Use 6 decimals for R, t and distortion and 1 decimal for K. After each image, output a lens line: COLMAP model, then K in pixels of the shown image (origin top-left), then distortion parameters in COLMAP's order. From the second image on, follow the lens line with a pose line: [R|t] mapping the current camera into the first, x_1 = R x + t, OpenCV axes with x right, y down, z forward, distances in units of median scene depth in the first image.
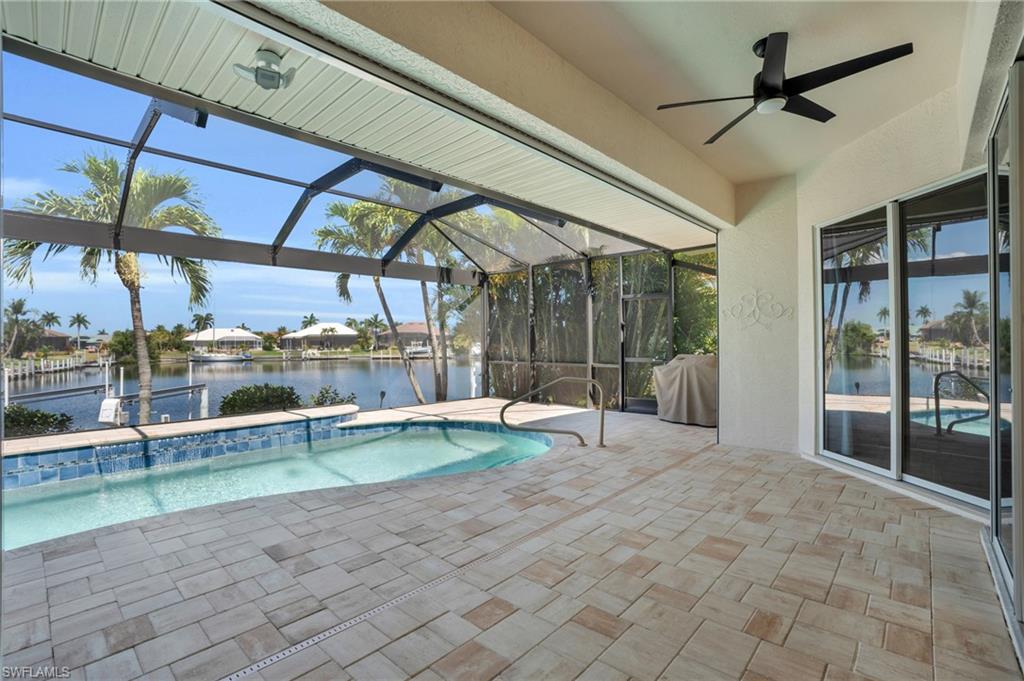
lens RADIAL K [[463.1, 0, 512.0], [0, 463.1, 340.5], [0, 0, 1]] dist [-0.049147, 0.000878]
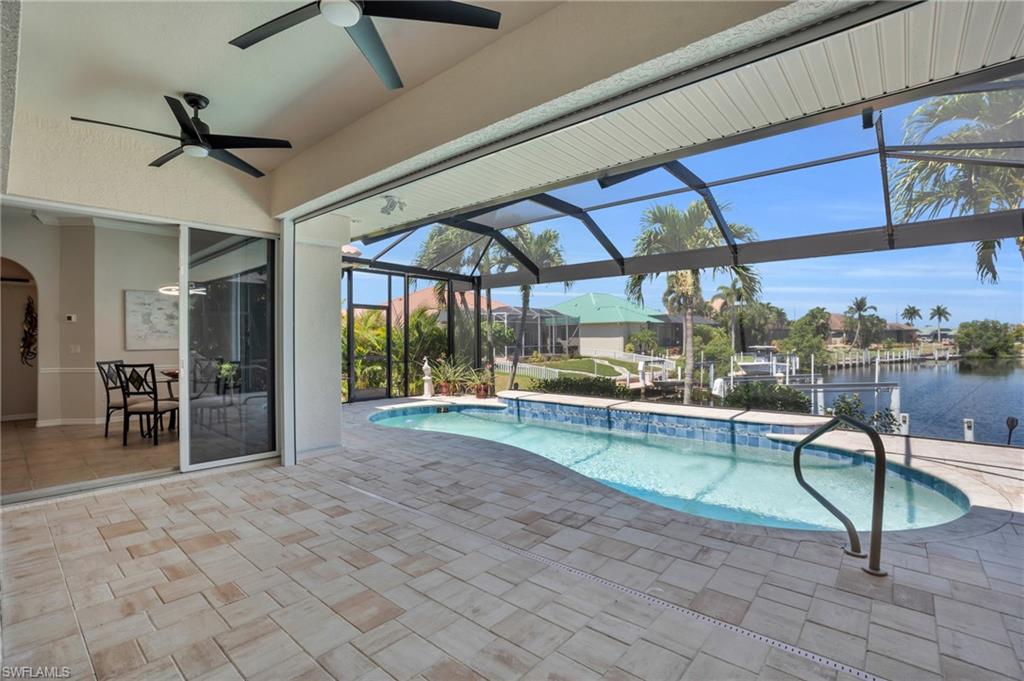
lens RADIAL K [[463.1, 0, 512.0], [0, 463.1, 340.5], [0, 0, 1]] dist [-0.049147, 0.000878]
pose [[0.037415, 0.008859, -0.999261, 0.885852], [0.008033, 0.999926, 0.009165, -0.020248], [0.999268, -0.008370, 0.037341, 0.857208]]
